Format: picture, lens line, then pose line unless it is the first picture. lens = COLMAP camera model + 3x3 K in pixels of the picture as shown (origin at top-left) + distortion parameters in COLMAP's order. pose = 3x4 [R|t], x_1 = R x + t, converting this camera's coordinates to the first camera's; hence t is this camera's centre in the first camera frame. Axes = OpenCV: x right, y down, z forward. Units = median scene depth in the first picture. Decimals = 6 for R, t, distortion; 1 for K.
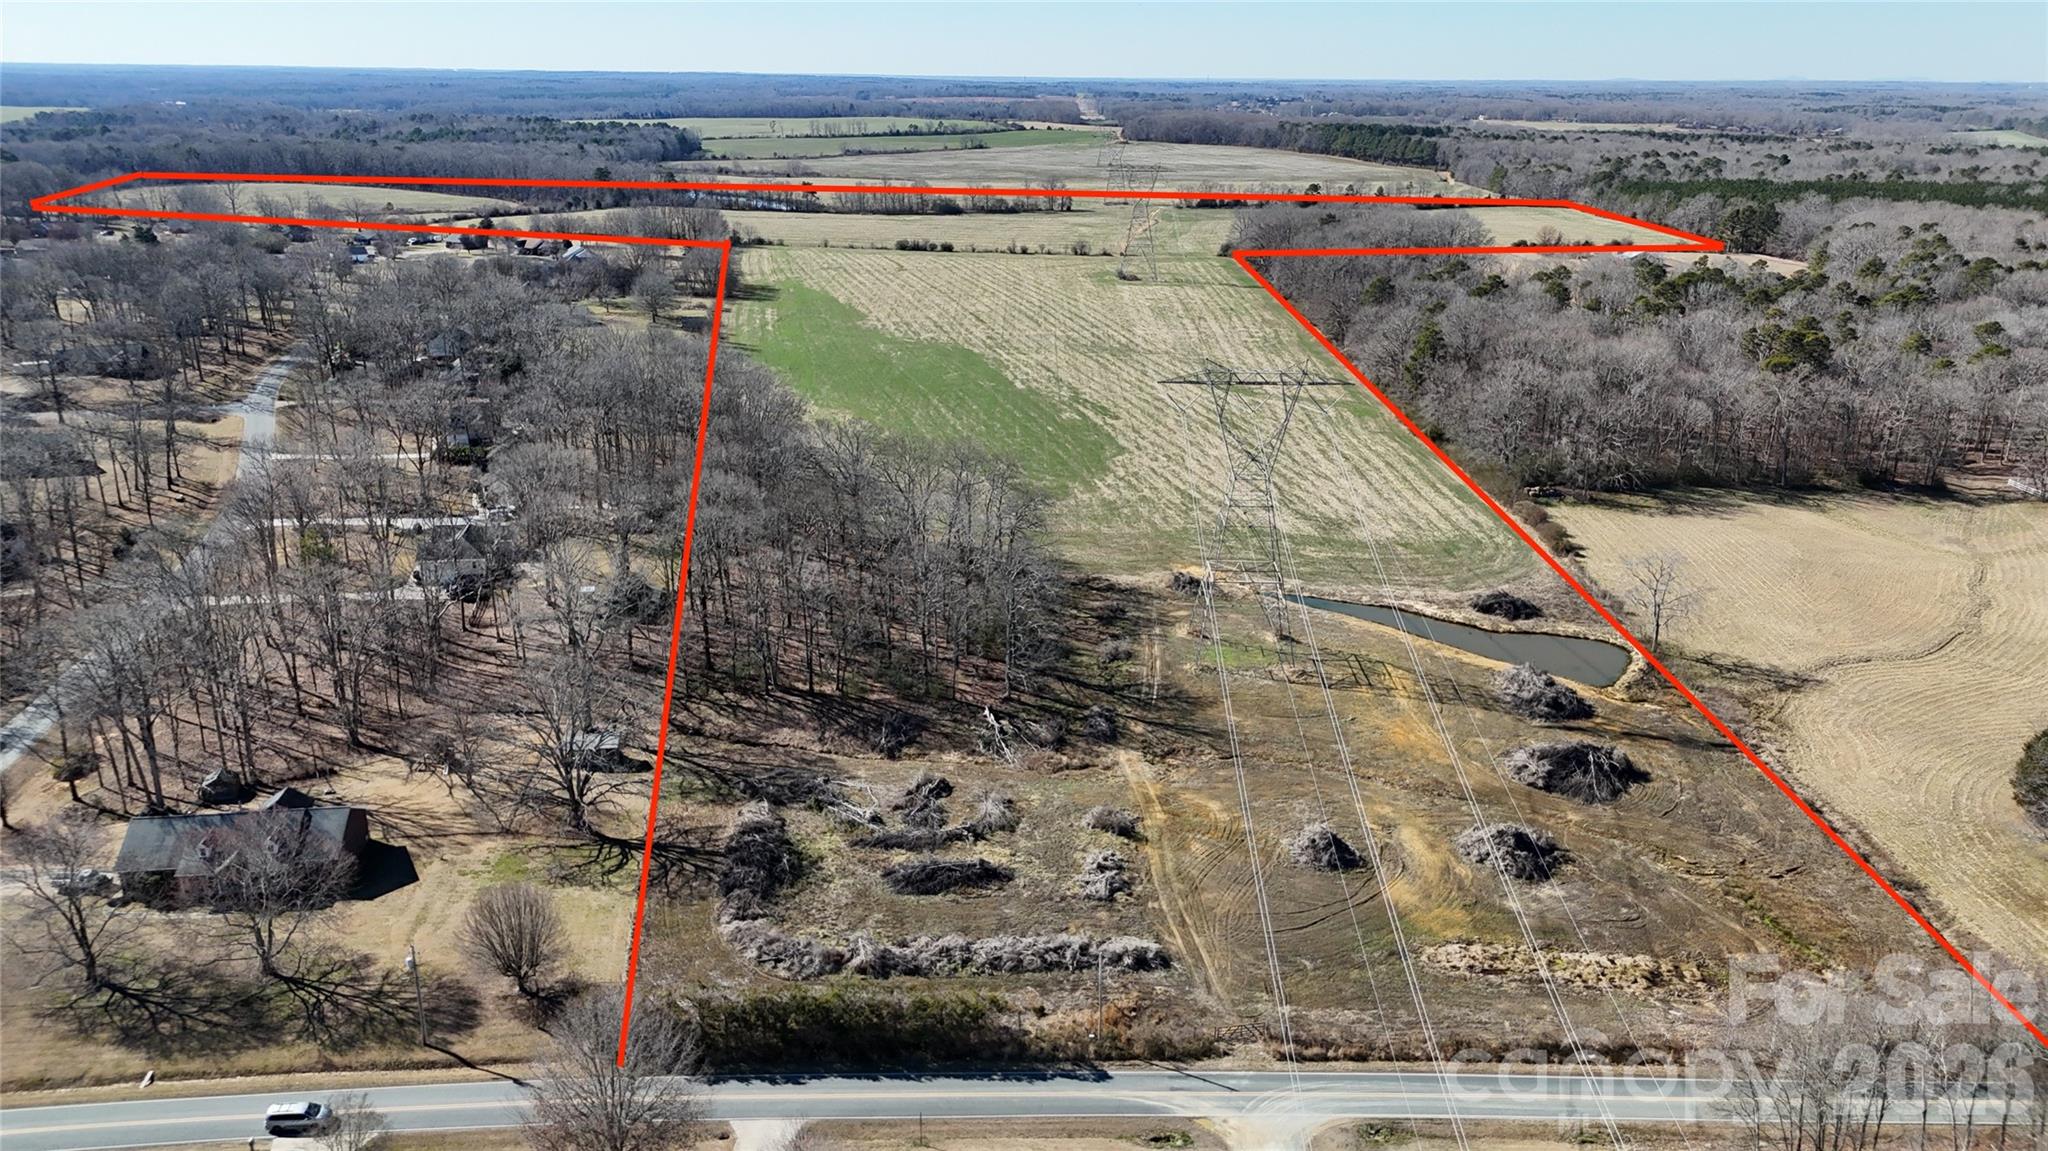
lens RADIAL K [[1505.1, 0, 1036.0], [0, 1505.1, 570.6], [0, 0, 1]] dist [0.074271, -0.067205]
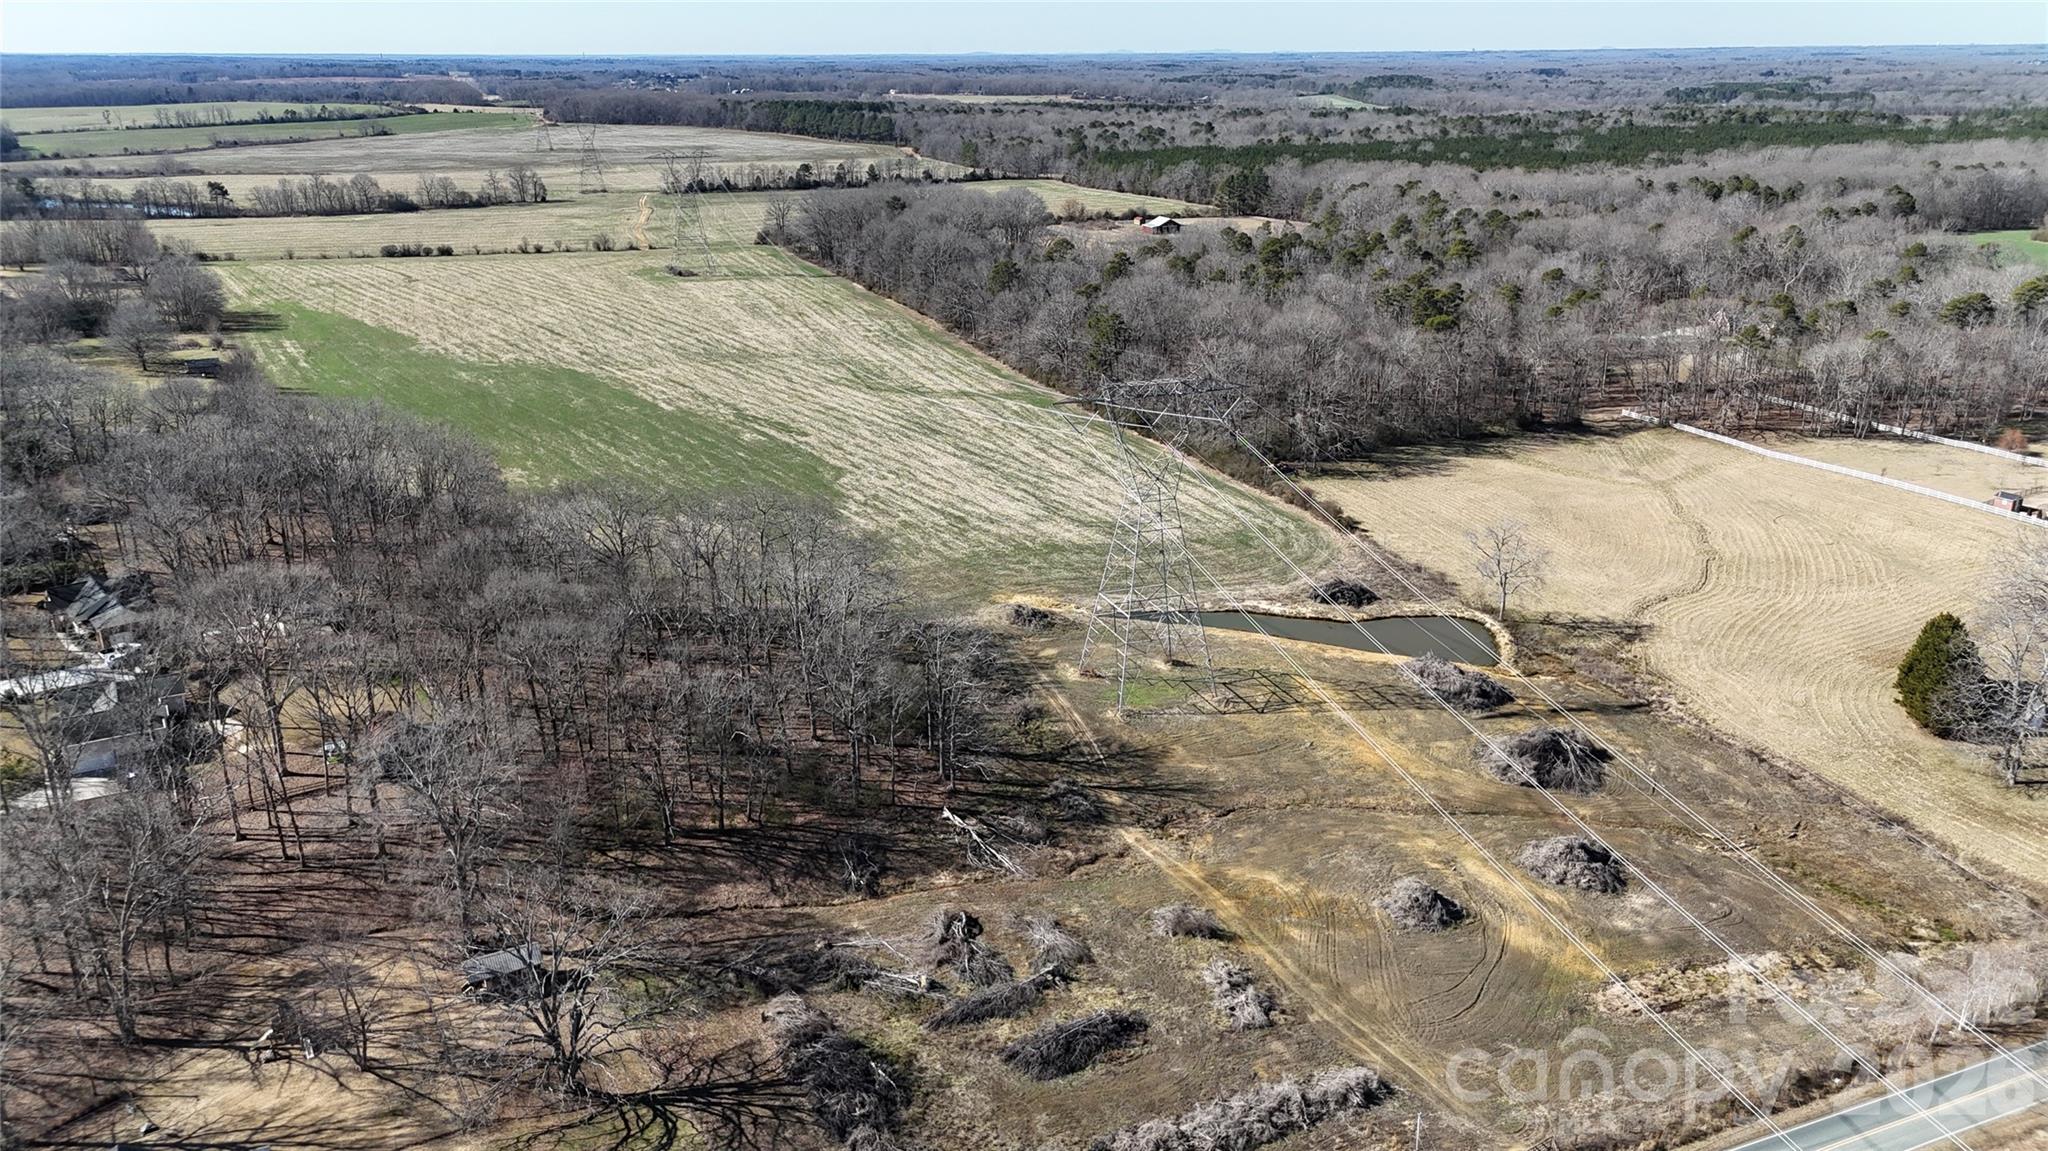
lens RADIAL K [[1505.1, 0, 1031.6], [0, 1505.1, 577.5], [0, 0, 1]] dist [0.074271, -0.067205]
pose [[0.927022, -0.136693, 0.349206, -0.060812], [0.130293, 0.990591, 0.041873, -0.015144], [-0.351644, 0.006682, 0.936110, 0.043967]]
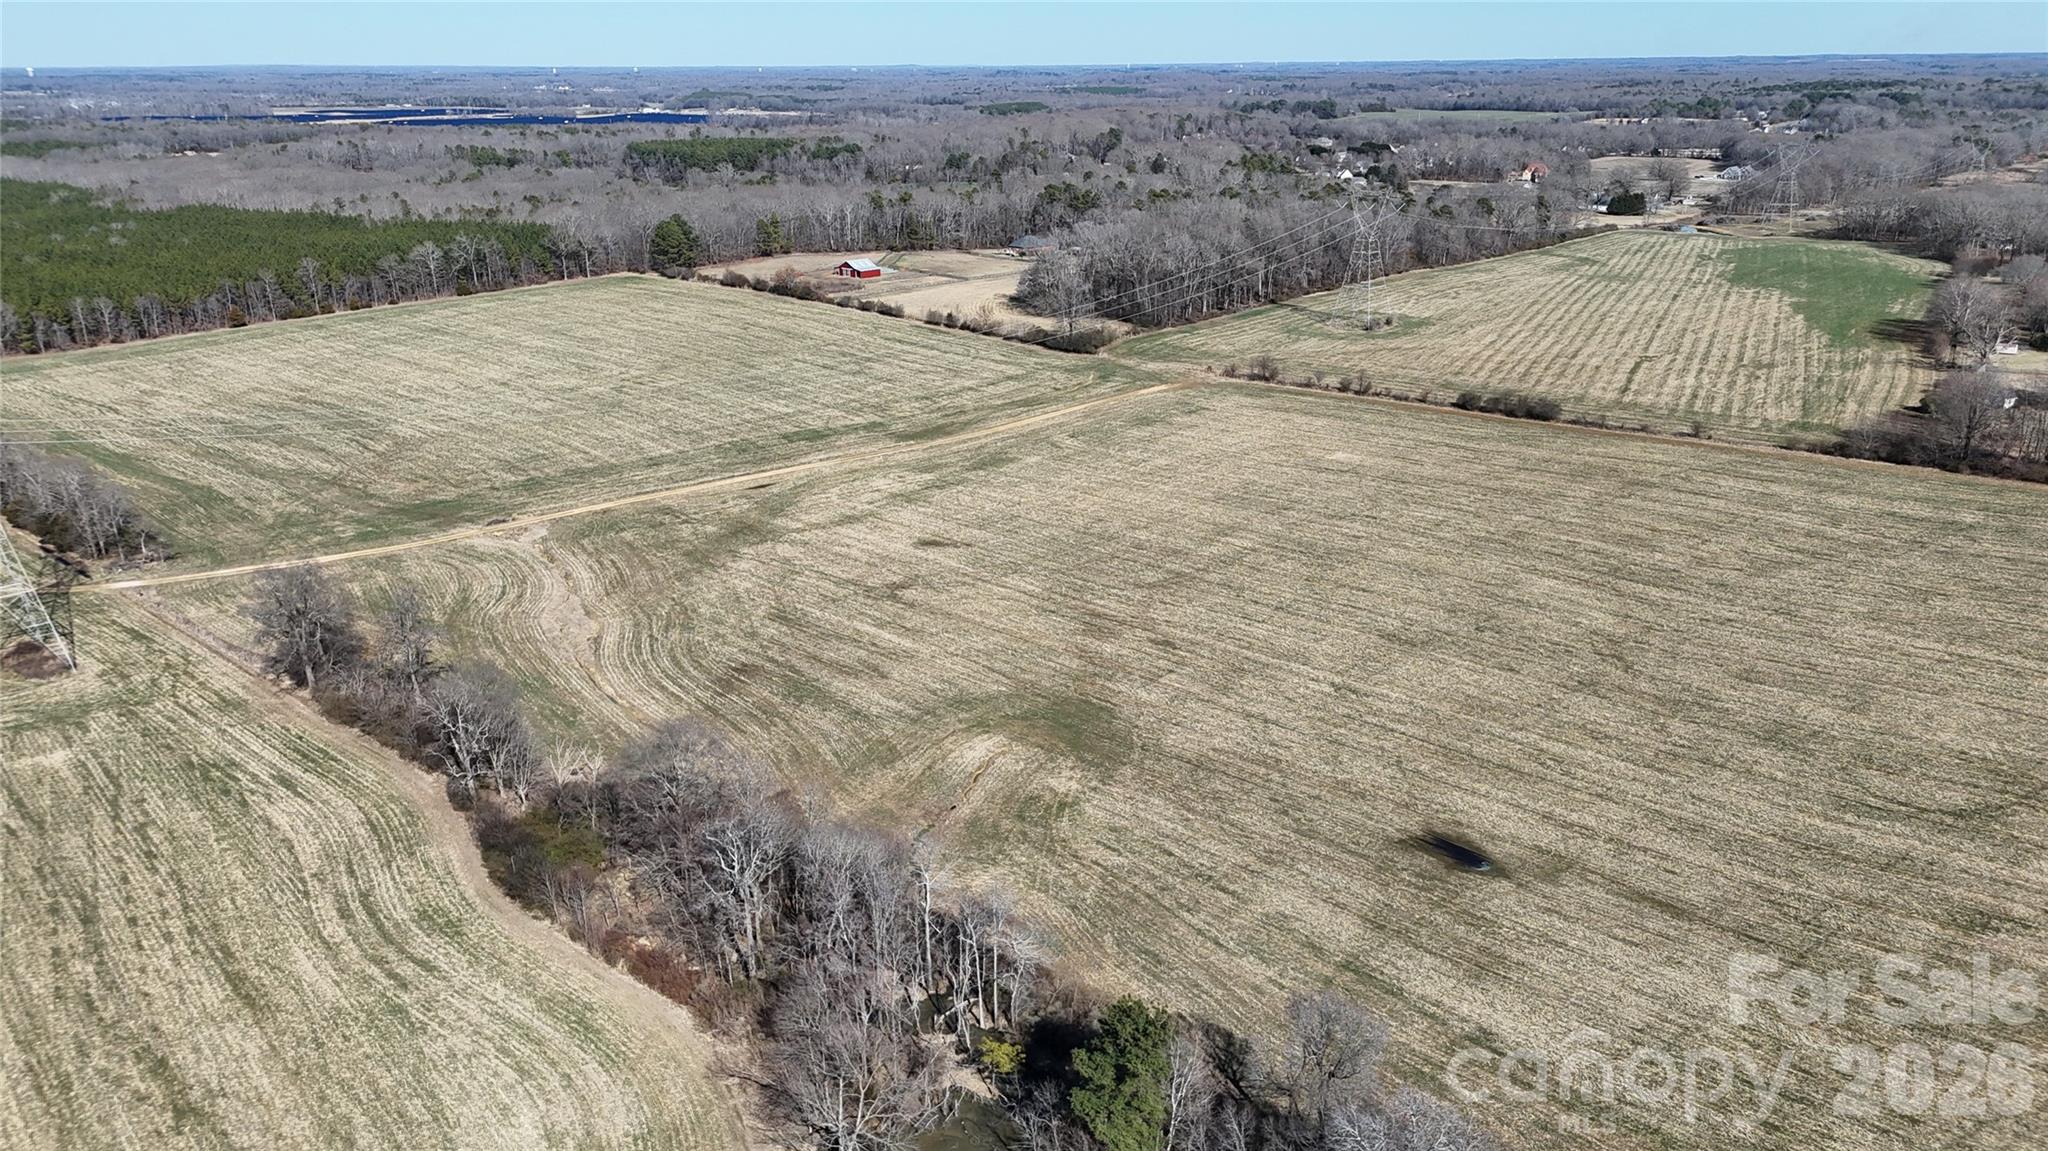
lens RADIAL K [[1505.1, 0, 1035.4], [0, 1505.1, 575.8], [0, 0, 1]] dist [0.074271, -0.067205]
pose [[-0.753303, -0.217258, 0.620752, -0.231745], [0.206839, 0.817704, 0.537195, -0.383696], [-0.624301, 0.533067, -0.571041, 1.130716]]
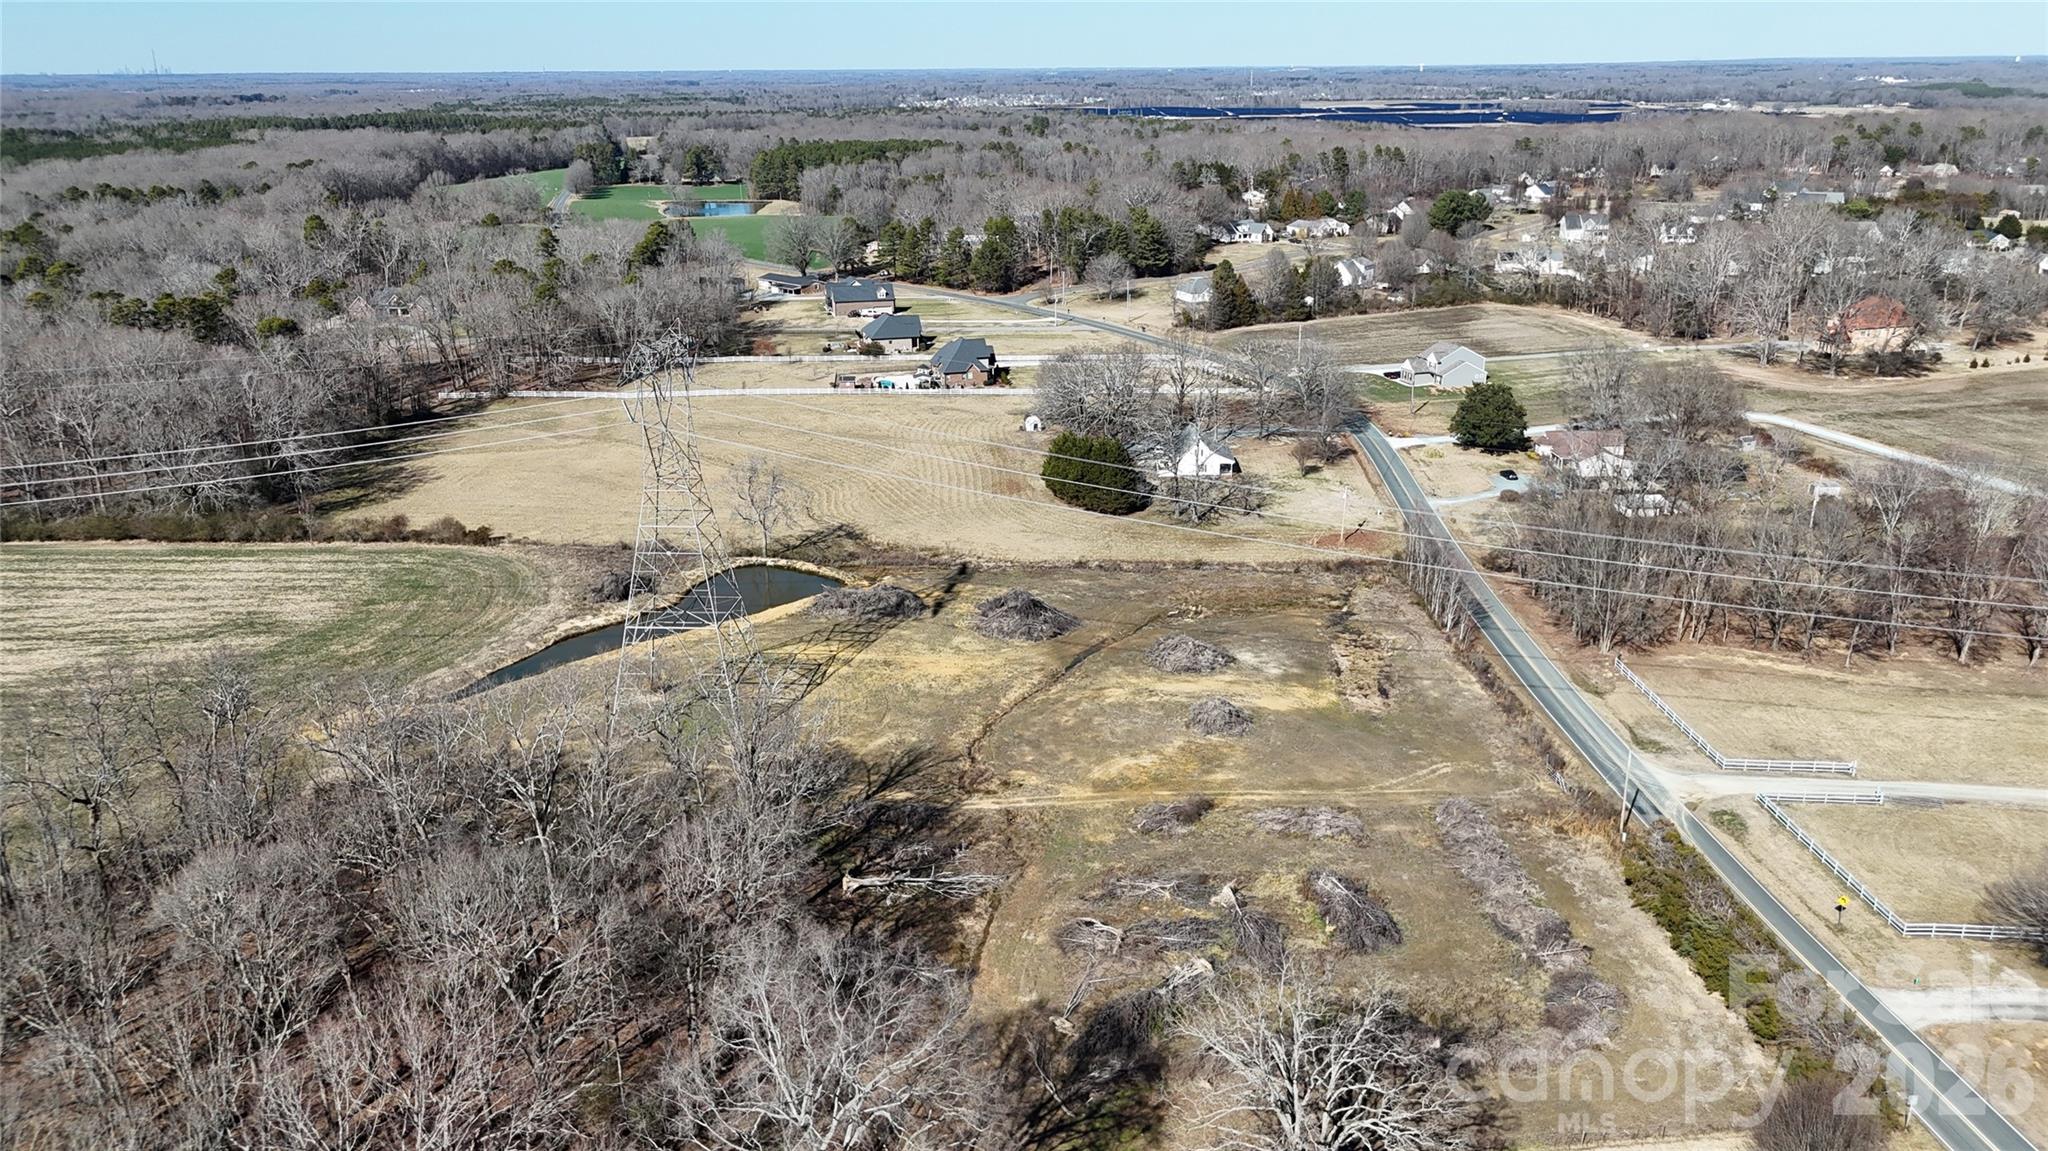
lens RADIAL K [[1505.1, 0, 1033.4], [0, 1505.1, 591.9], [0, 0, 1]] dist [0.074271, -0.067205]
pose [[0.049255, -0.338414, 0.939707, -0.140598], [0.324644, 0.895187, 0.305364, -0.045843], [-0.944553, 0.290030, 0.153957, 0.179988]]
